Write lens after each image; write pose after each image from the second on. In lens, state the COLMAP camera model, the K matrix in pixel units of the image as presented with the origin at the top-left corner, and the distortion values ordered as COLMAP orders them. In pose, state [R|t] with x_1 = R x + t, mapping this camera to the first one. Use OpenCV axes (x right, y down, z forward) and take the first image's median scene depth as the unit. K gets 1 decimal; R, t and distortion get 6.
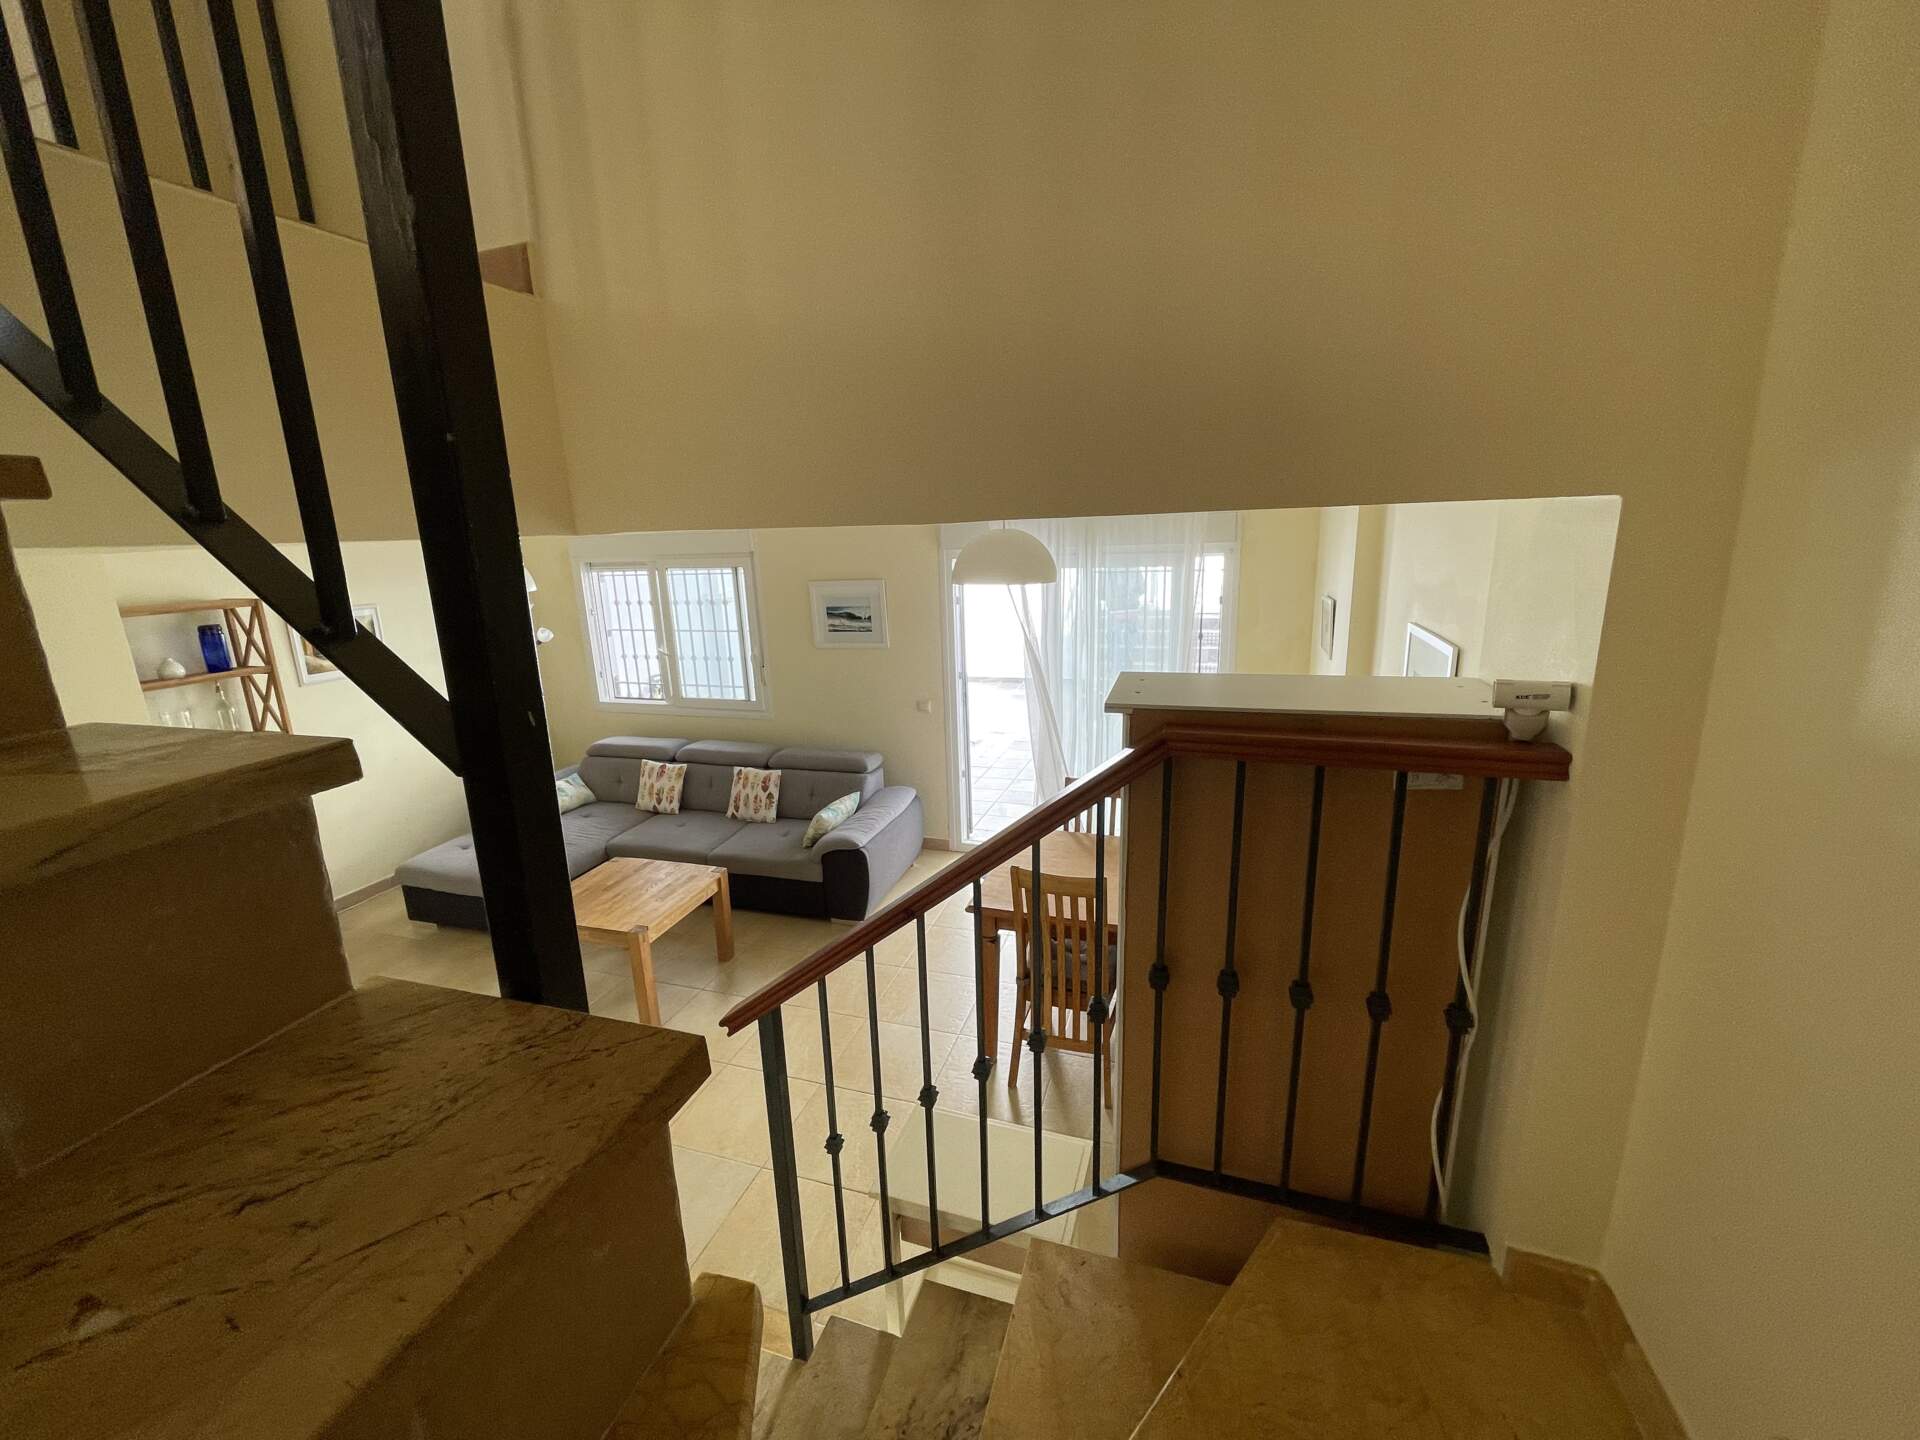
lens RADIAL K [[774.1, 0, 961.0], [0, 774.1, 720.9], [0, 0, 1]] dist [-0.002825, 0.000215]
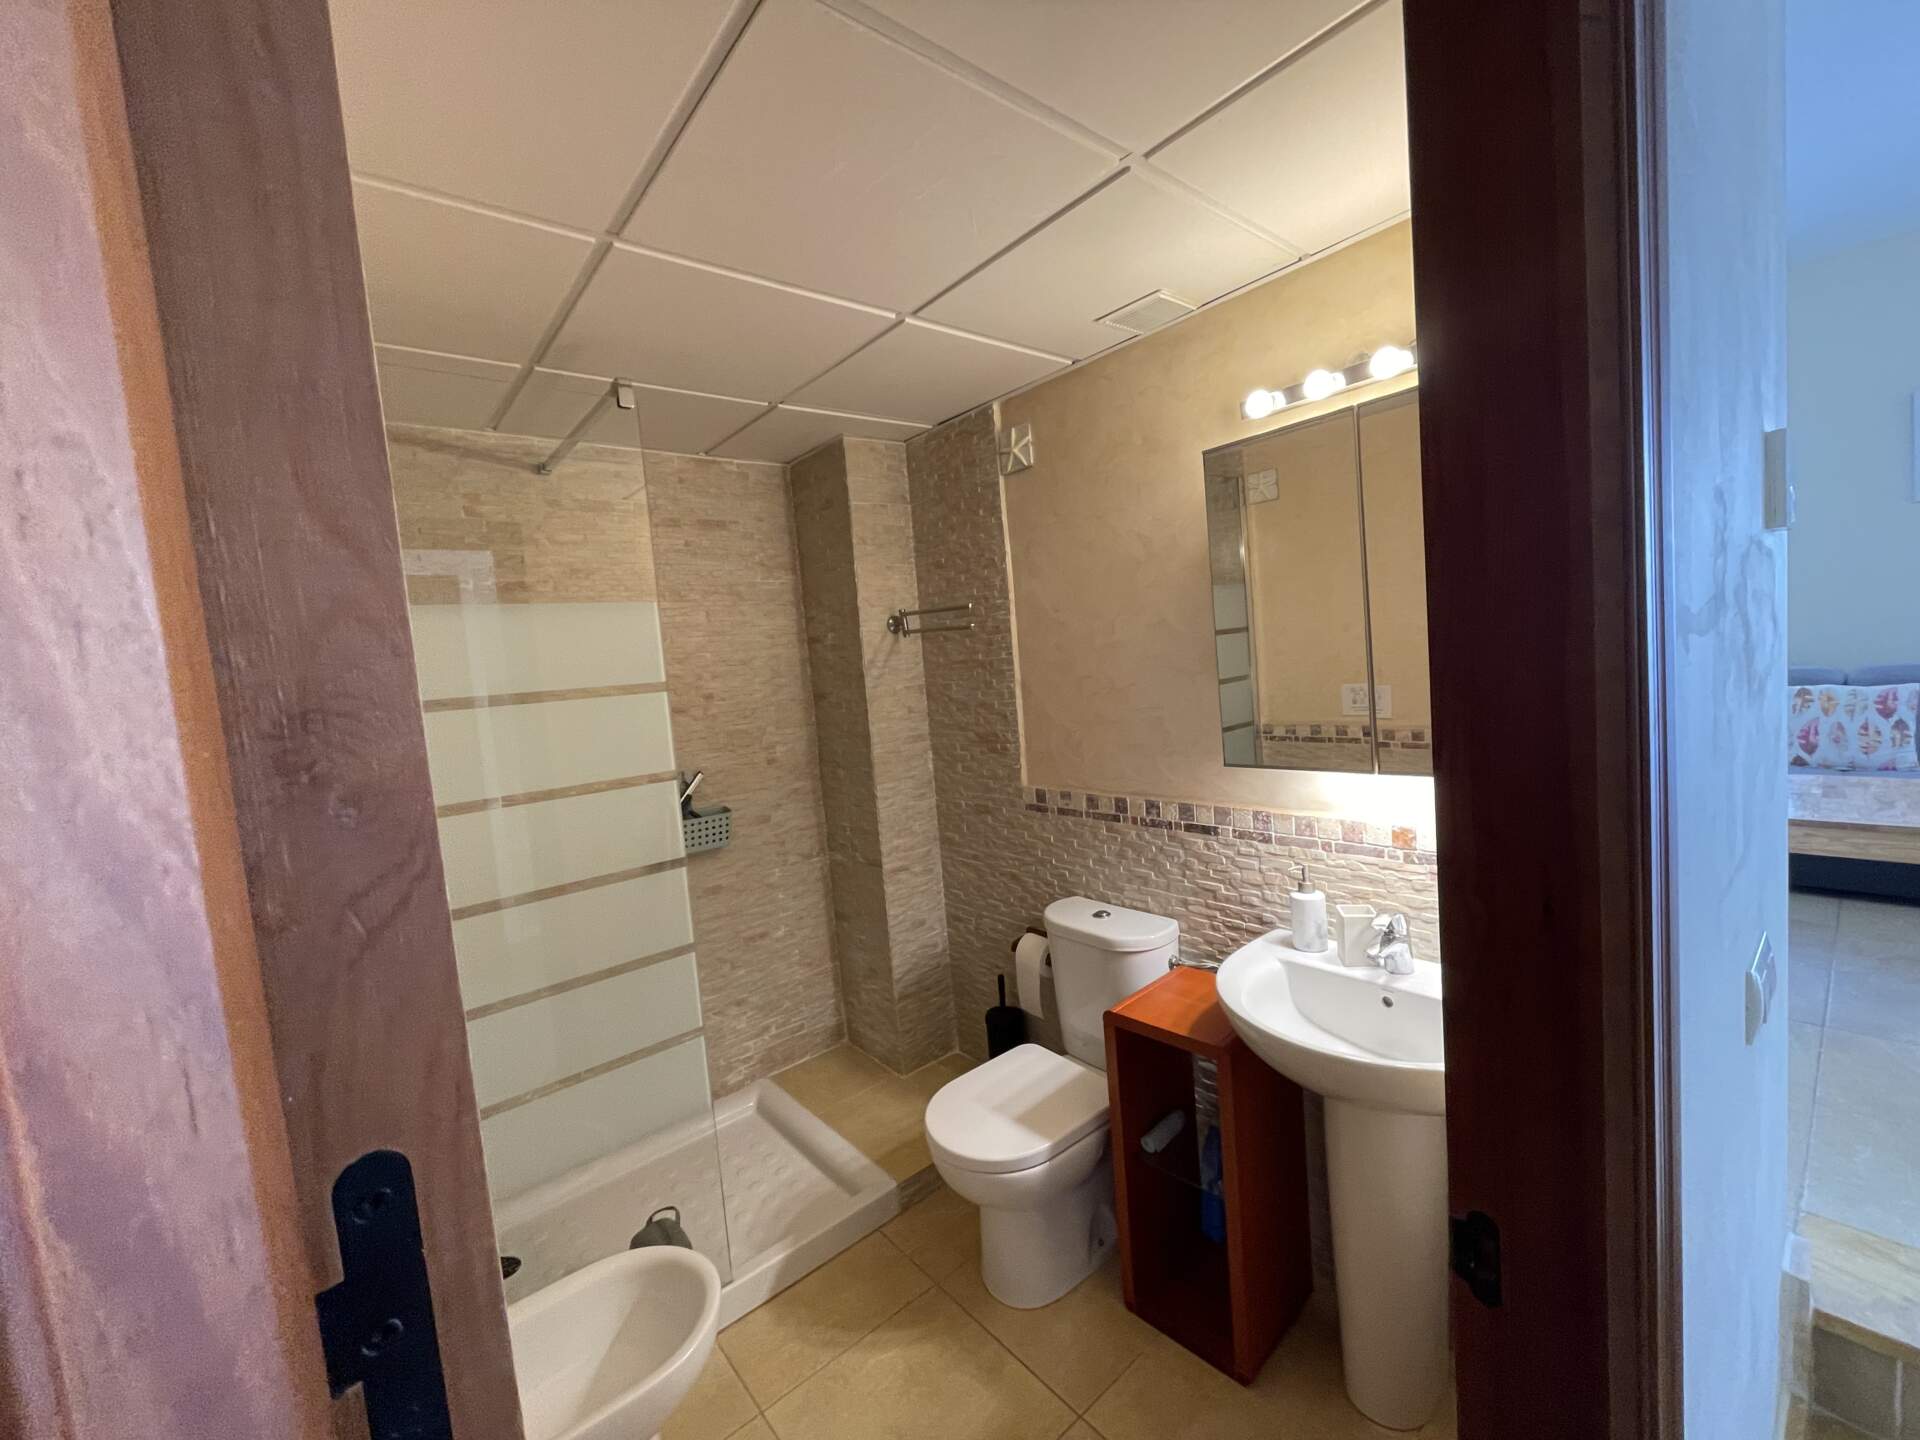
lens RADIAL K [[774.1, 0, 962.7], [0, 774.1, 721.4], [0, 0, 1]] dist [-0.002825, 0.000215]
pose [[0.849397, -0.002251, -0.527749, -0.535525], [-0.068827, 0.990978, -0.115003, 0.207908], [0.523246, 0.134006, 0.841579, 0.143525]]
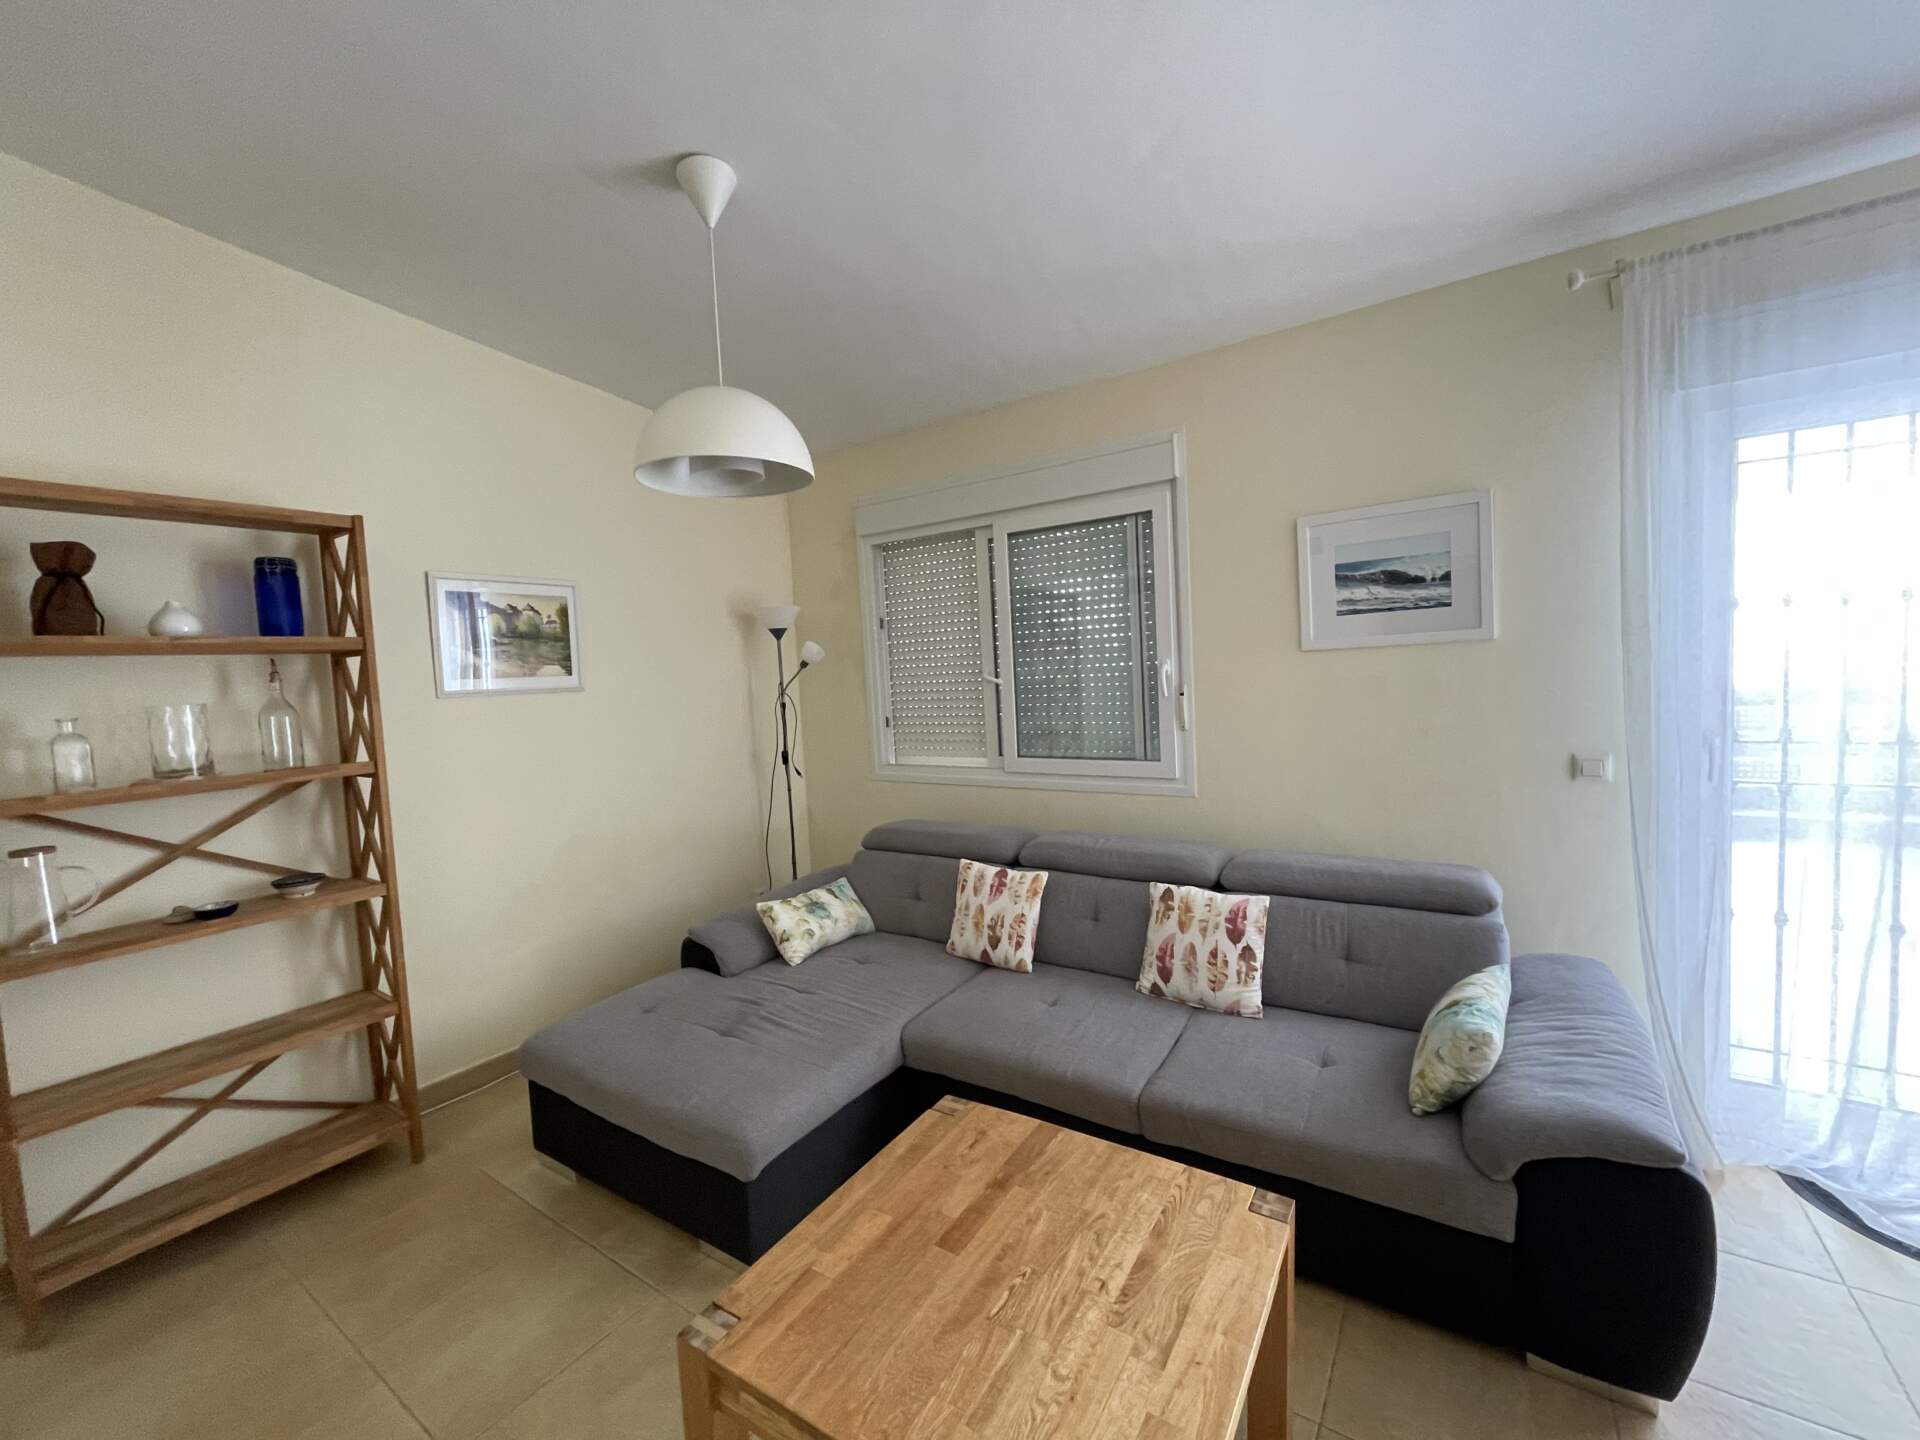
lens RADIAL K [[774.1, 0, 957.8], [0, 774.1, 717.6], [0, 0, 1]] dist [-0.002825, 0.000215]
pose [[0.958858, 0.001008, -0.283884, -0.278539], [-0.048424, 0.985919, -0.160056, 0.042081], [0.279725, 0.167218, 0.945406, 0.505179]]
